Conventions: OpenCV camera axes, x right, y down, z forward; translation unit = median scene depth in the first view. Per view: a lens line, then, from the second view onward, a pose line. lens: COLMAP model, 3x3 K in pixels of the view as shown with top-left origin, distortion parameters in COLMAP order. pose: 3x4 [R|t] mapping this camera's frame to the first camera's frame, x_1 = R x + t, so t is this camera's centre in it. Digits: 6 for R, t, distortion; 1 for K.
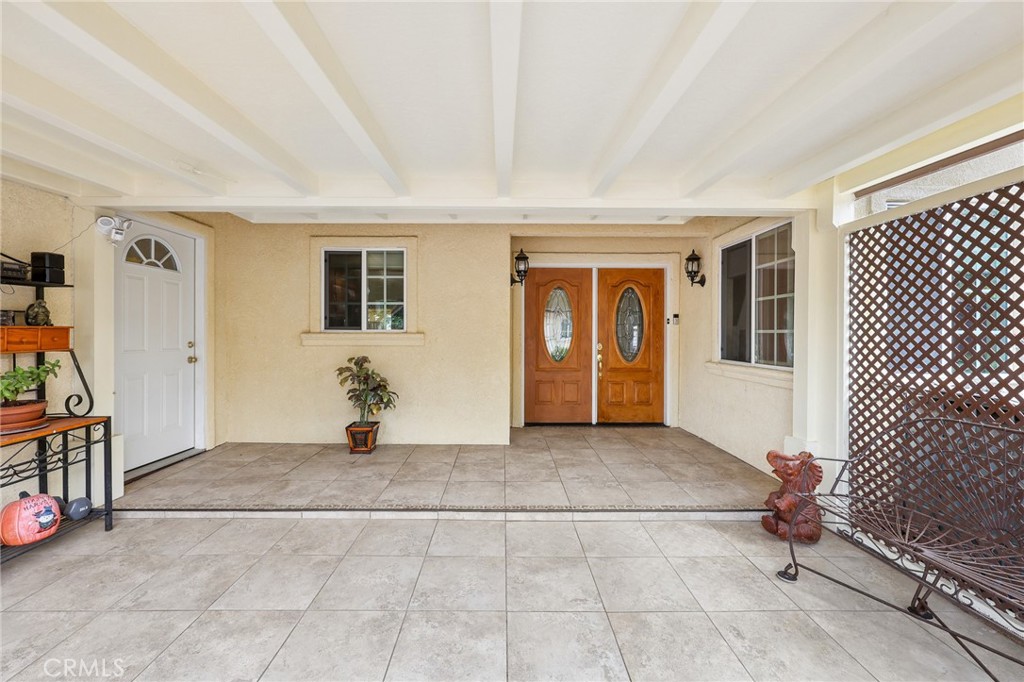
lens RADIAL K [[416.8, 0, 511.7], [0, 416.8, 337.5], [0, 0, 1]] dist [-0.002783, 0.000460]
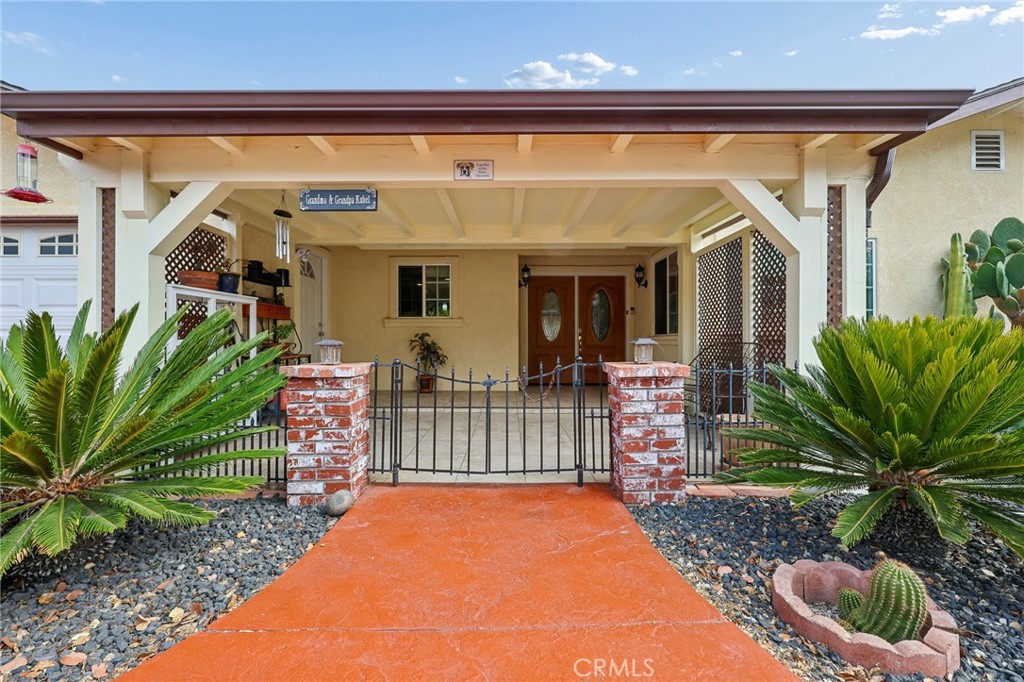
lens RADIAL K [[416.8, 0, 509.7], [0, 416.8, 341.1], [0, 0, 1]] dist [-0.002783, 0.000460]
pose [[0.999877, -0.002999, -0.015424, -0.012716], [0.002743, 0.999859, -0.016579, 0.098067], [0.015472, 0.016535, 0.999744, -0.534382]]
